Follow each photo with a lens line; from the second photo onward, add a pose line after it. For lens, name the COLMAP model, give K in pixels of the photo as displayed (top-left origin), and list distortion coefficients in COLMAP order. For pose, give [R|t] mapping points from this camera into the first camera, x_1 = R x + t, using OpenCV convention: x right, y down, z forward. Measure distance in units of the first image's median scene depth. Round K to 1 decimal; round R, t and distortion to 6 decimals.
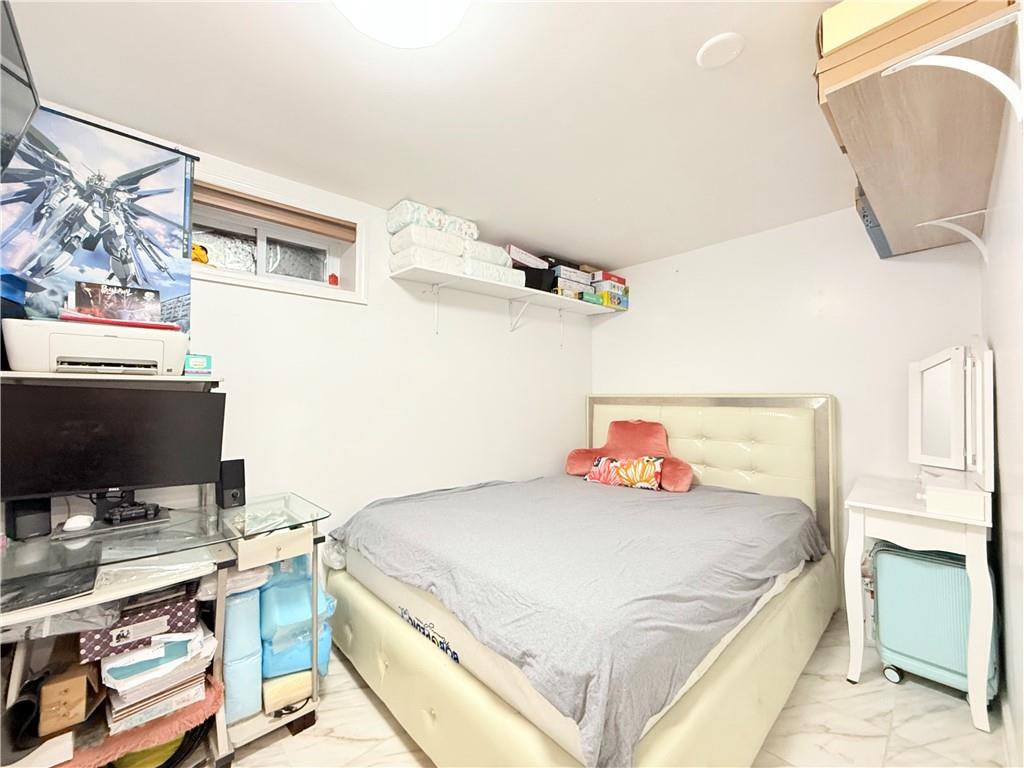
lens RADIAL K [[408.8, 0, 510.5], [0, 408.8, 389.7], [0, 0, 1]] dist [-0.000528, -0.000166]
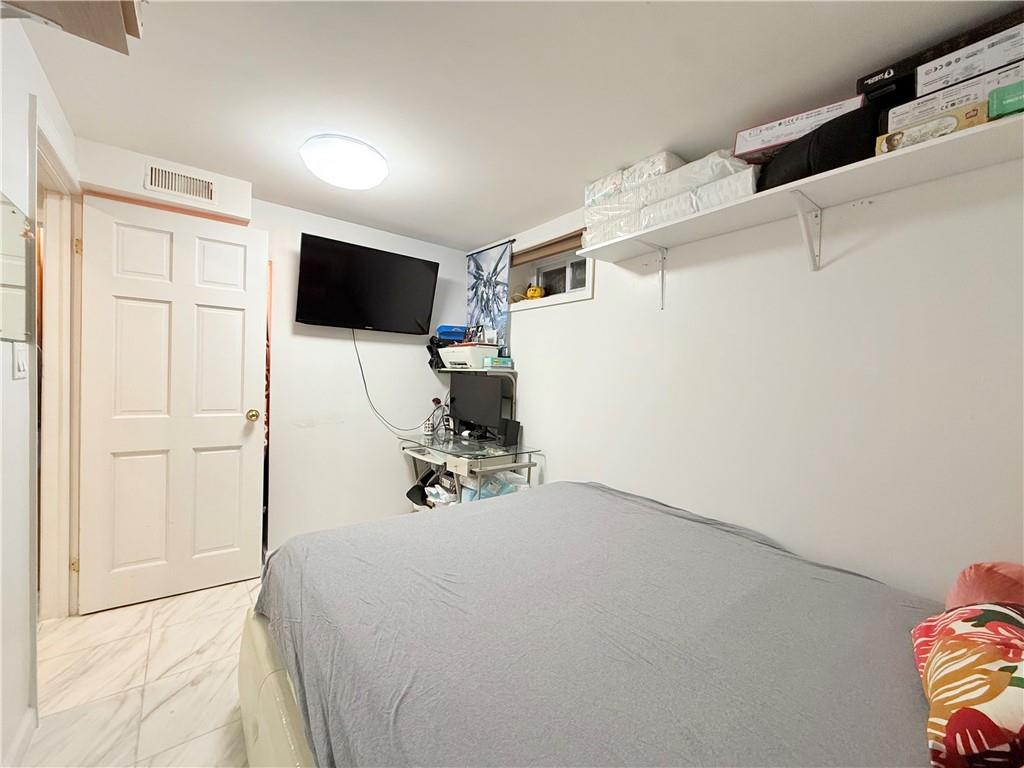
lens RADIAL K [[408.8, 0, 509.2], [0, 408.8, 387.5], [0, 0, 1]] dist [-0.000528, -0.000166]
pose [[-0.070741, 0.034150, -0.996910, 1.032669], [-0.010157, 0.999337, 0.034954, -0.012667], [0.997443, 0.012599, -0.070347, 1.201096]]
